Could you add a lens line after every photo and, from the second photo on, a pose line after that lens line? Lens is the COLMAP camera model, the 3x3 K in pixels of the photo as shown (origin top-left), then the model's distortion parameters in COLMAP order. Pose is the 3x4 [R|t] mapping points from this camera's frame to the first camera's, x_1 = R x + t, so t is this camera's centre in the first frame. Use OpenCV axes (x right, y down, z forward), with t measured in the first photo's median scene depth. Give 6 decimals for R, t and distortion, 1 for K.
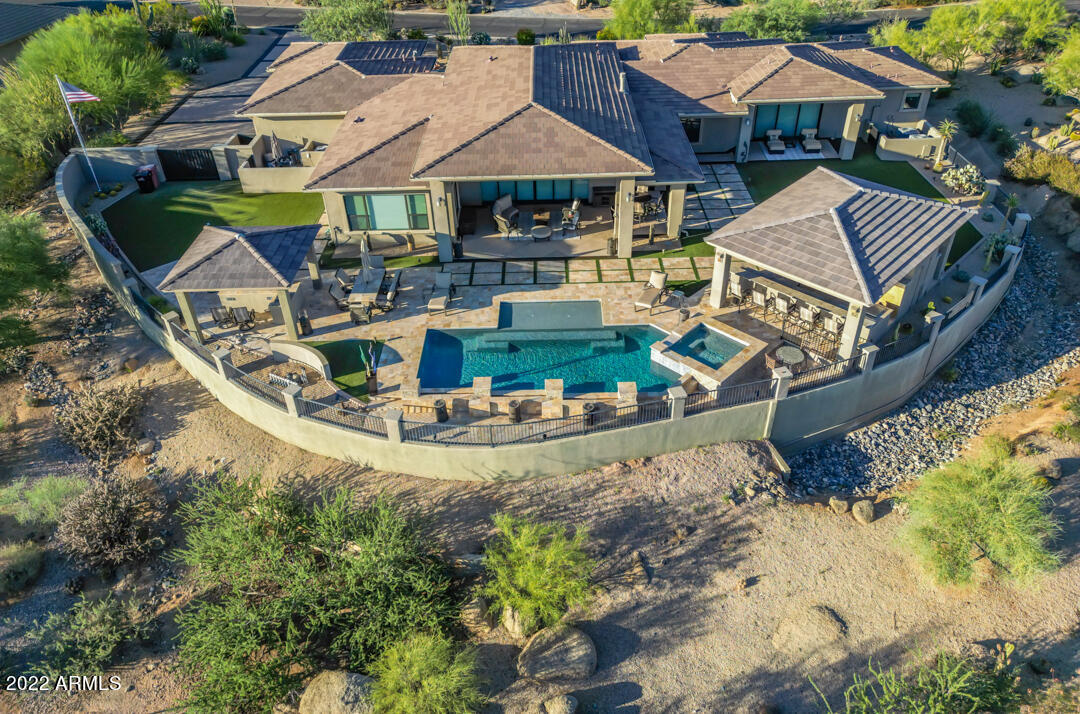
lens RADIAL K [[751.8, 0, 540.0], [0, 751.8, 357.0], [0, 0, 1]] dist [0.001955, 0.000260]
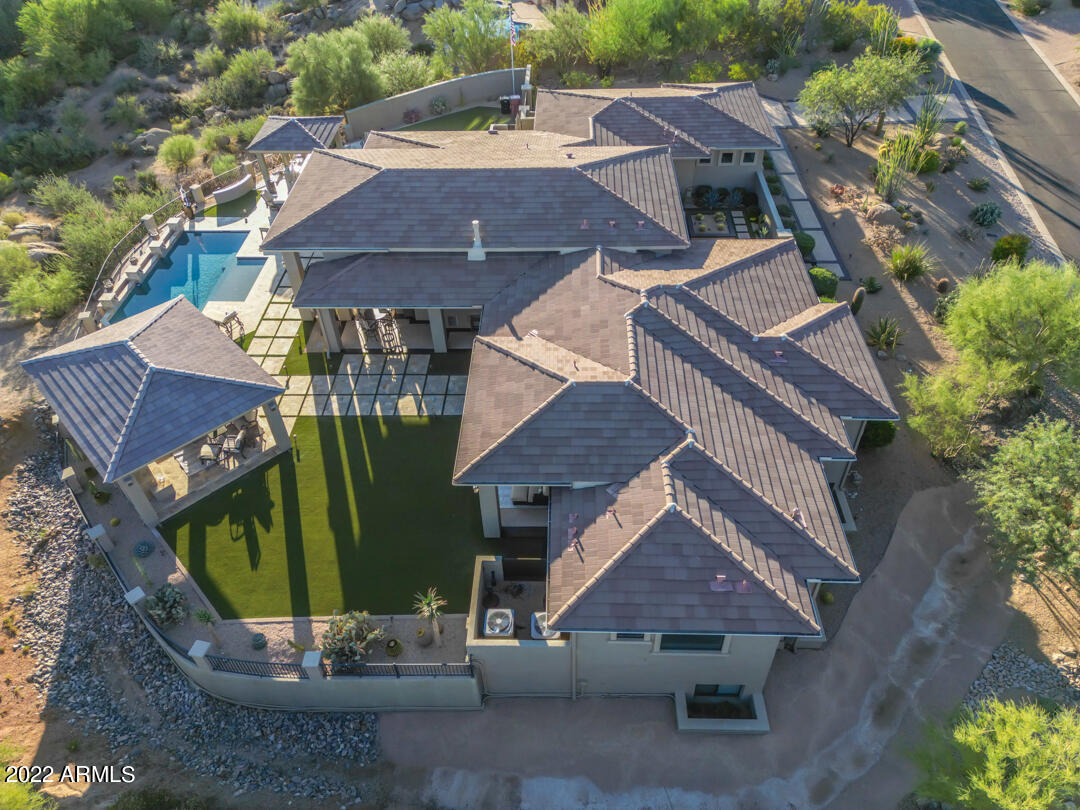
lens RADIAL K [[762.9, 0, 540.0], [0, 762.9, 405.0], [0, 0, 1]] dist [0.034083, -0.008867]
pose [[-0.023308, 0.702234, -0.711565, 1.102862], [-0.586656, 0.566718, 0.578503, -1.010003], [0.809501, 0.430927, 0.398761, 0.993507]]
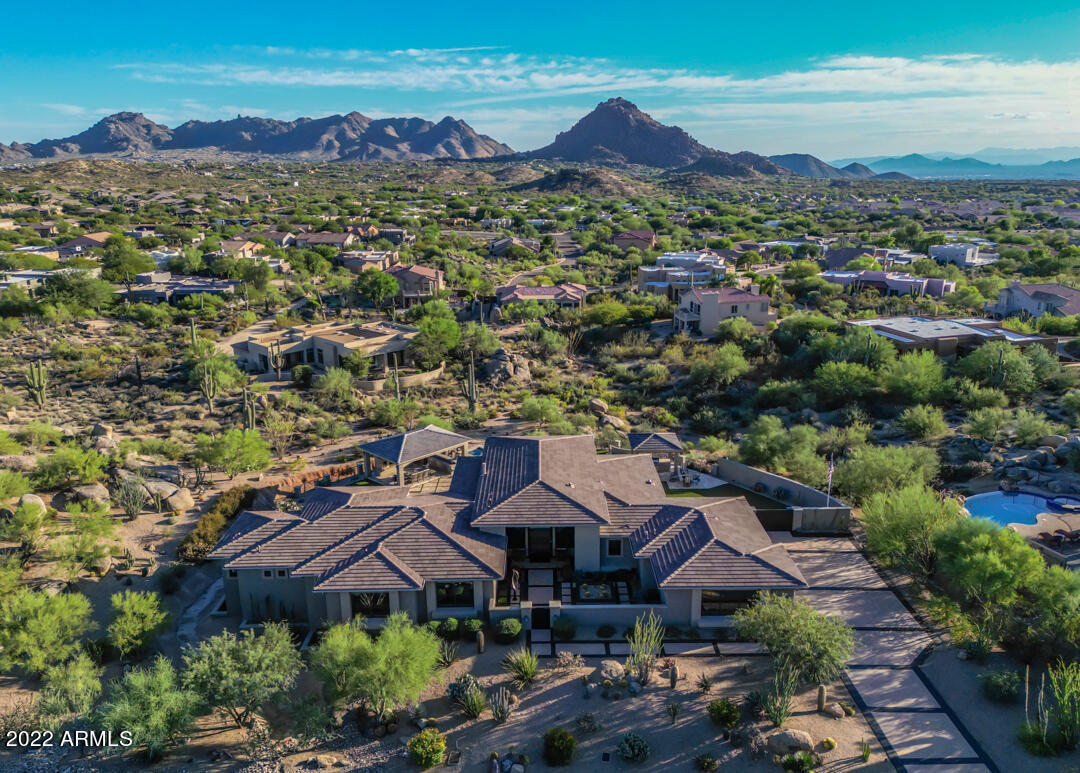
lens RADIAL K [[792.3, 0, 538.8], [0, 792.3, 397.1], [0, 0, 1]] dist [0.100105, -0.100551]
pose [[-0.999451, 0.032612, 0.005877, -0.025229], [0.023918, 0.587196, 0.809091, -2.311758], [0.022935, 0.808787, -0.587654, 2.363160]]
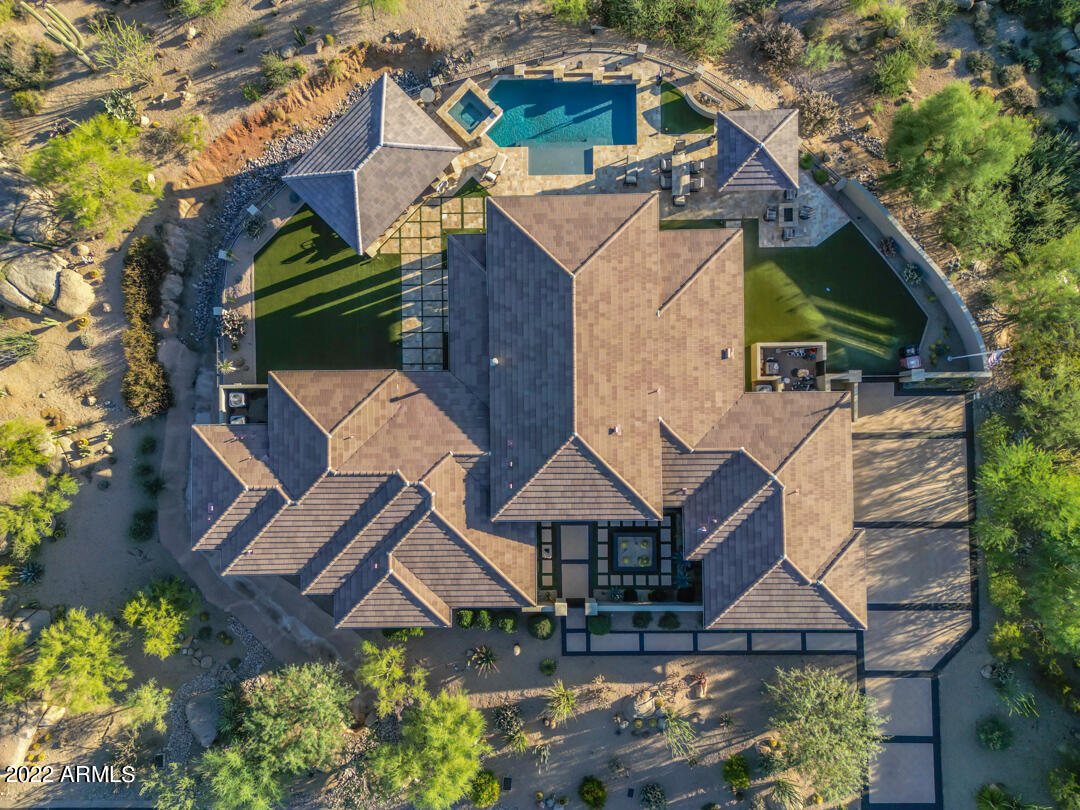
lens RADIAL K [[762.9, 0, 540.0], [0, 762.9, 405.0], [0, 0, 1]] dist [0.034083, -0.008867]
pose [[-0.998747, 0.018559, 0.046468, -0.011733], [0.026682, -0.588096, 0.808351, -1.679356], [0.042330, 0.808578, 0.586864, 0.470484]]
